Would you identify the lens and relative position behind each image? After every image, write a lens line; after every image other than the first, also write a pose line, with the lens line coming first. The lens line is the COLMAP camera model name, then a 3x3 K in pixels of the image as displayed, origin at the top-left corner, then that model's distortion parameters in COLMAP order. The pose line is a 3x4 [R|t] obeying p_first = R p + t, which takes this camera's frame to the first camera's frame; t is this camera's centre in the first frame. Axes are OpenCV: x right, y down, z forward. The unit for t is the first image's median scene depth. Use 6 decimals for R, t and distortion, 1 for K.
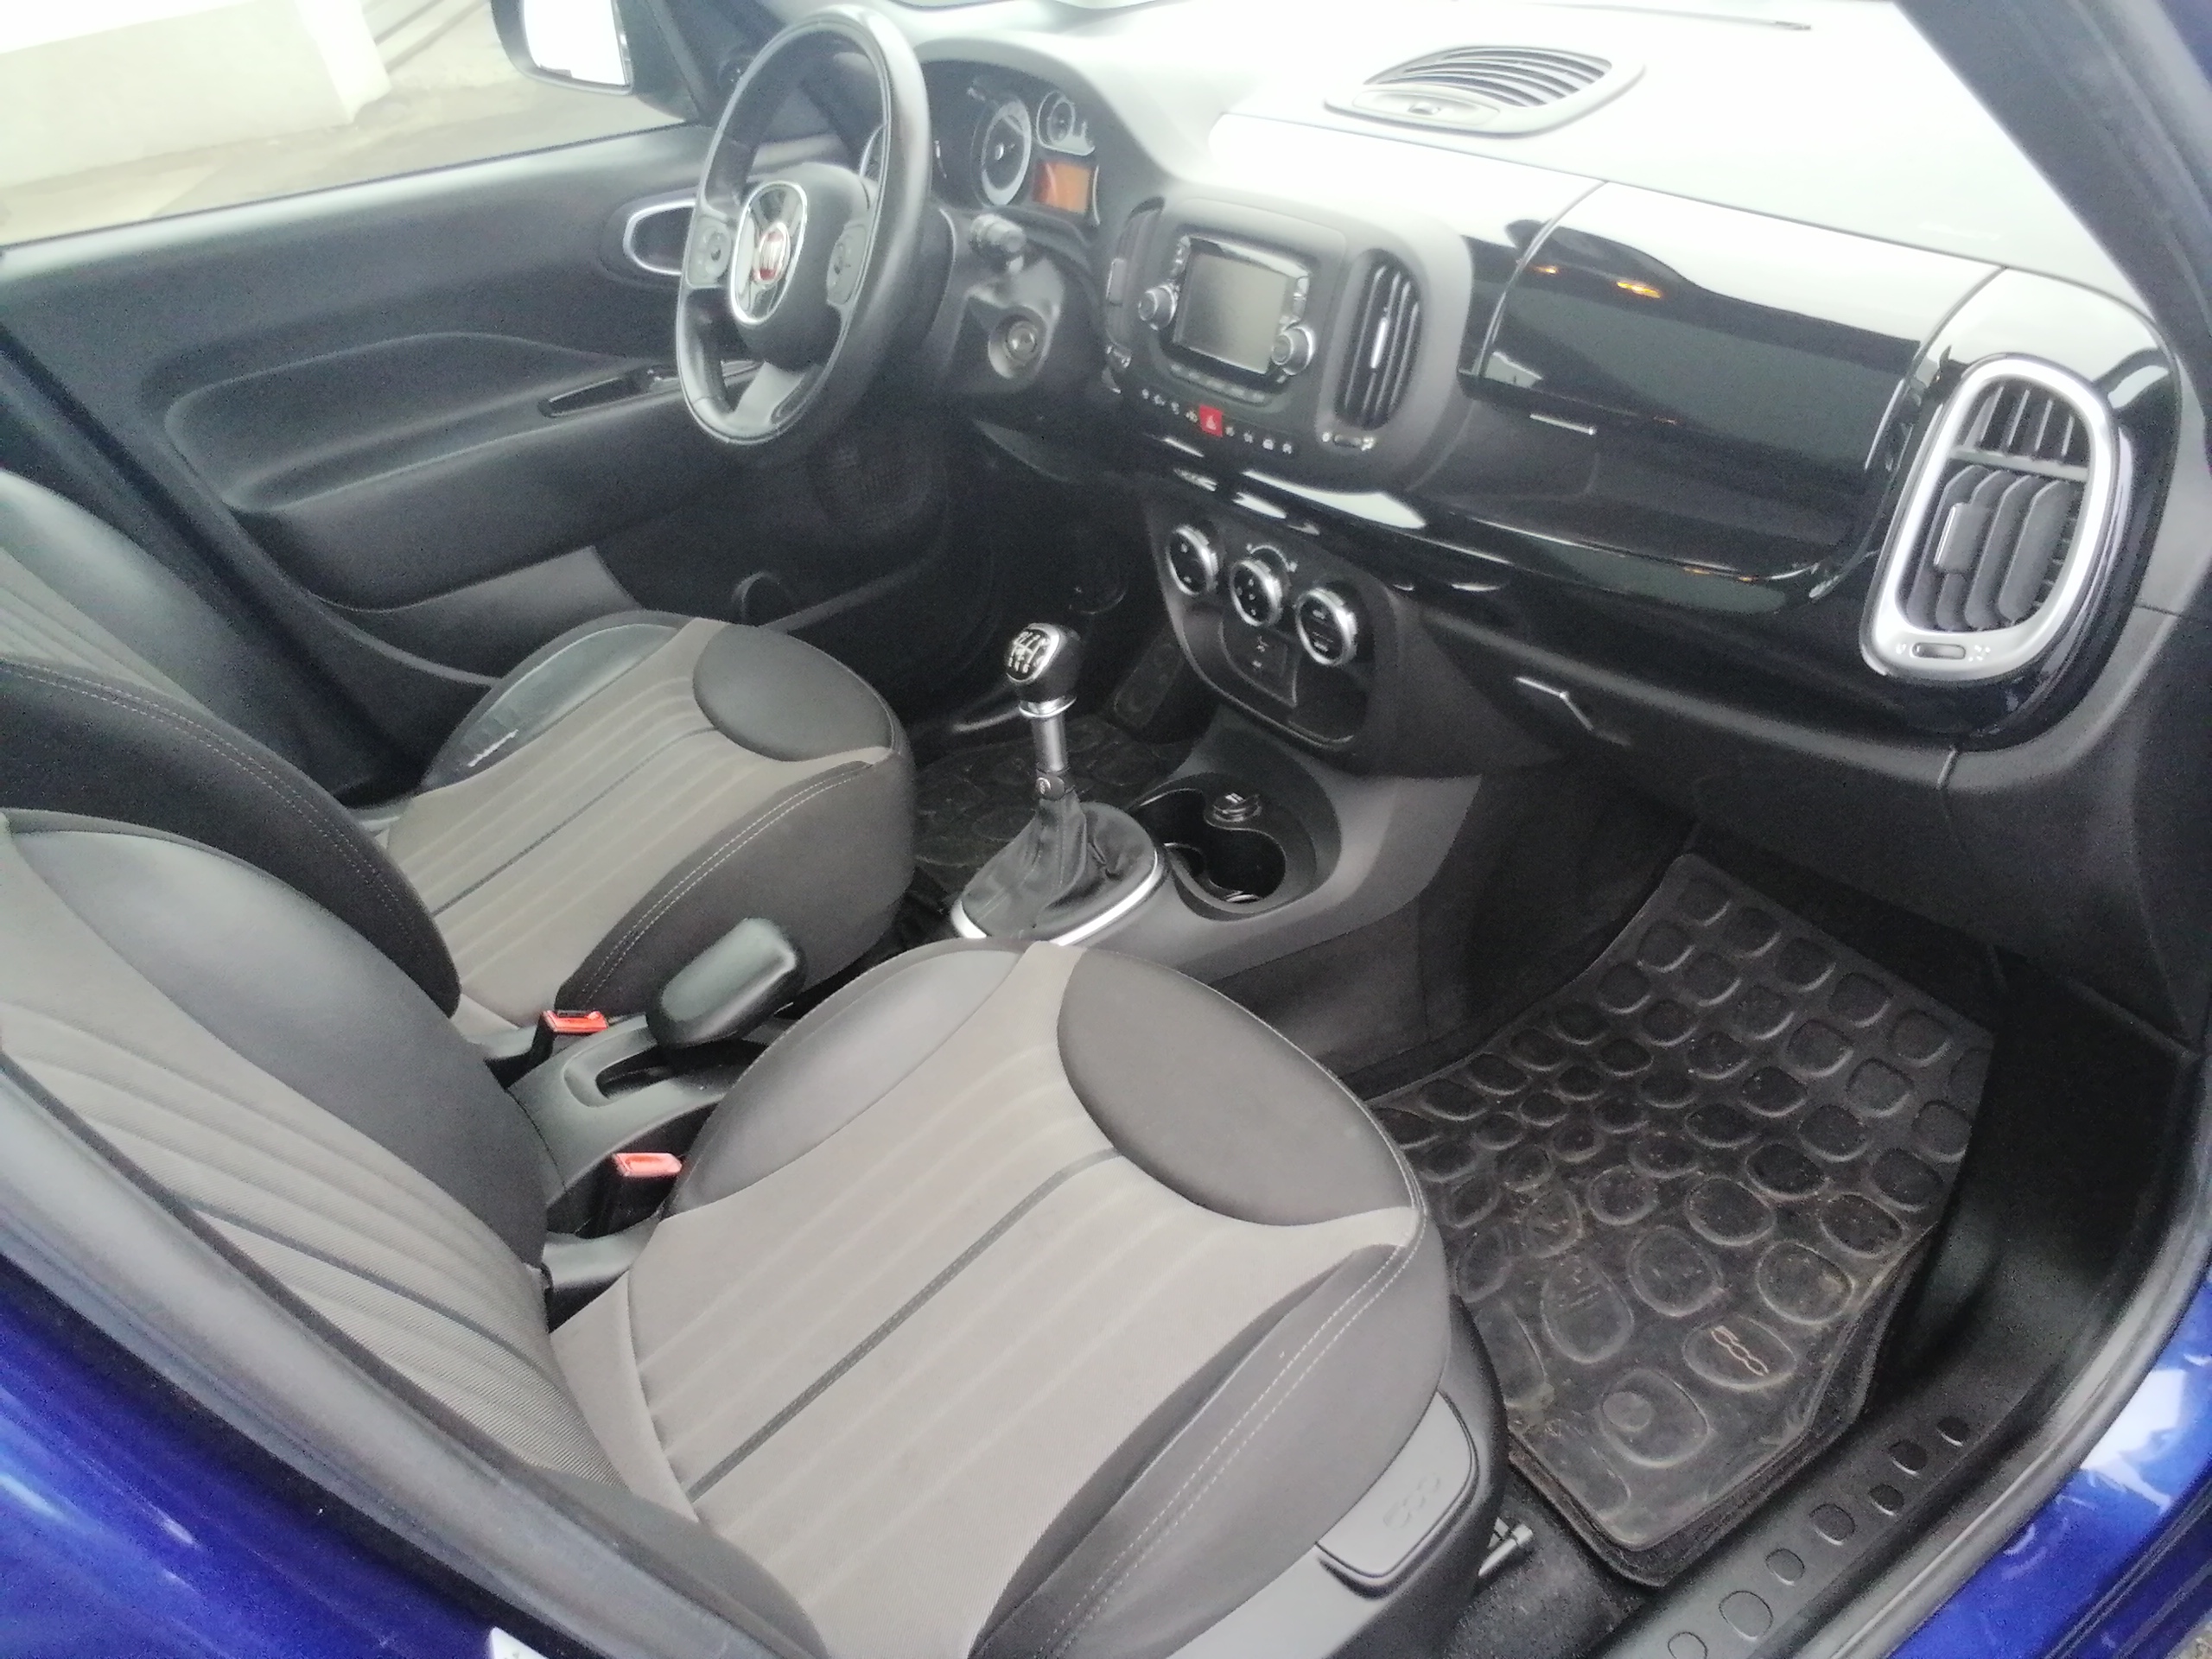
lens RADIAL K [[1716.3, 0, 1097.0], [0, 1716.3, 823.9], [0, 0, 1]] dist [-0.052517, 0.155597]
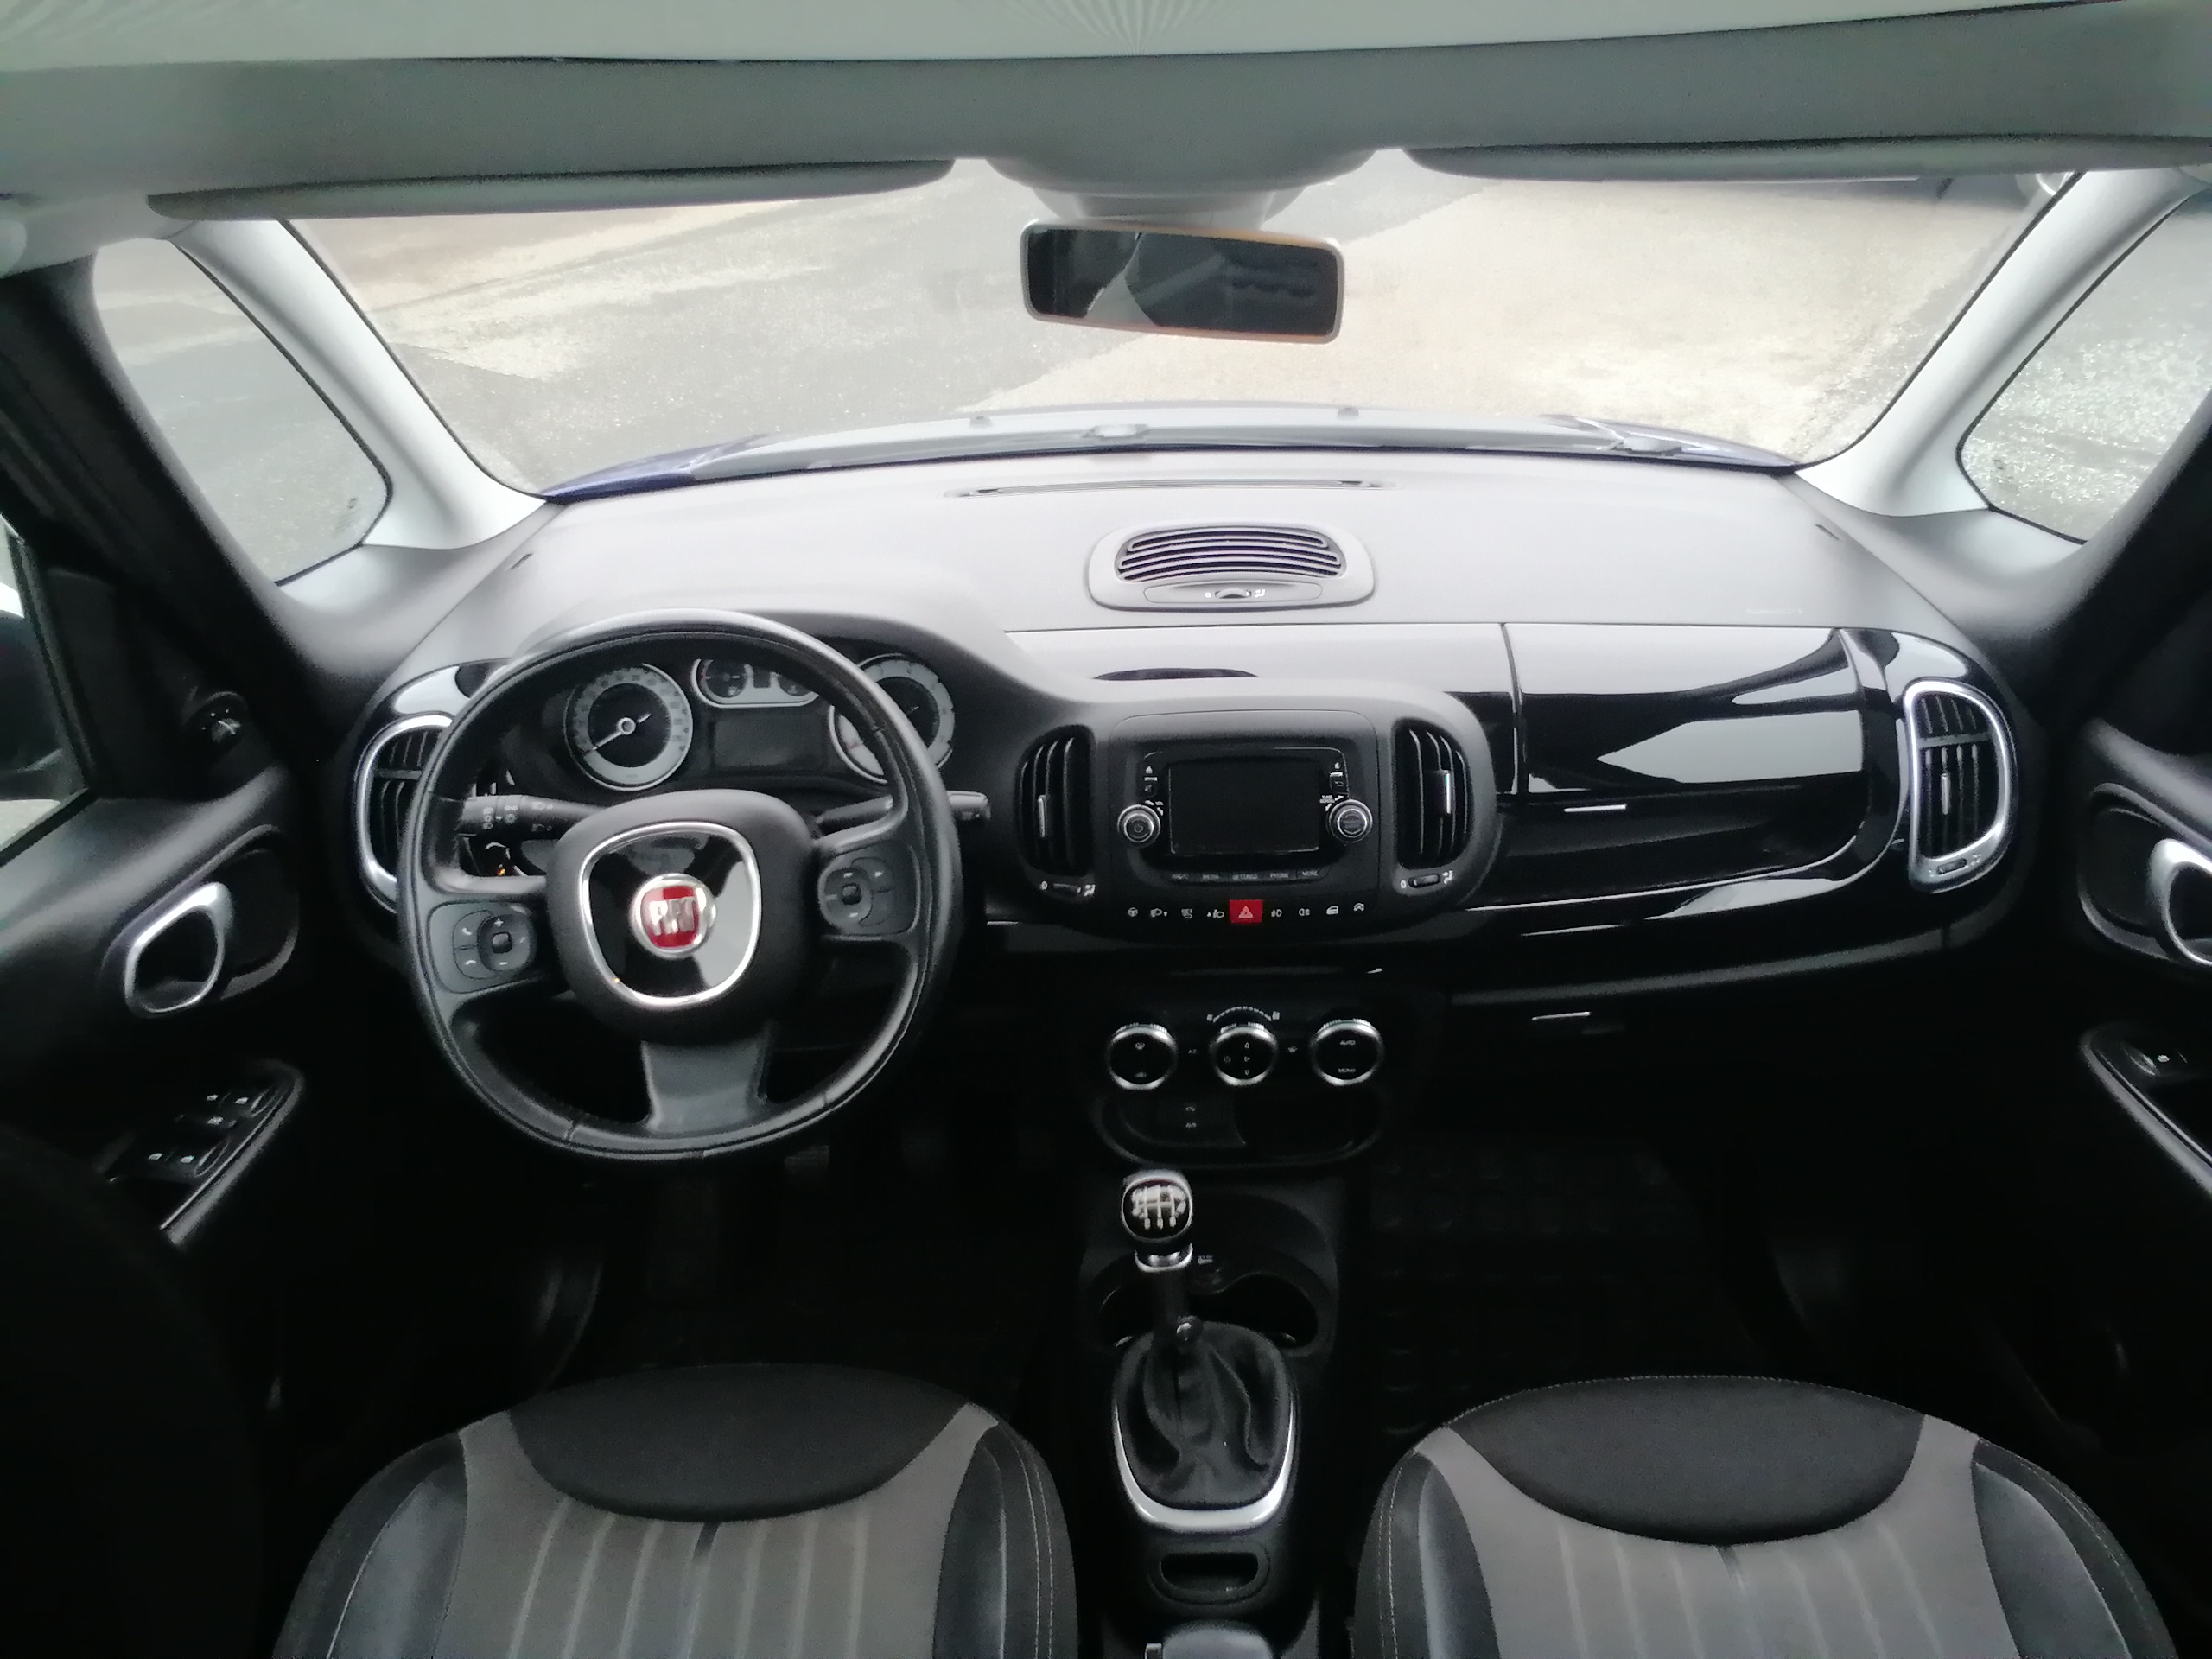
lens RADIAL K [[1716.3, 0, 1097.0], [0, 1716.3, 823.9], [0, 0, 1]] dist [-0.052517, 0.155597]
pose [[0.565049, -0.314406, 0.762803, -0.762335], [0.427108, 0.902490, 0.055600, -0.381325], [-0.705903, 0.294383, 0.644236, 0.381206]]
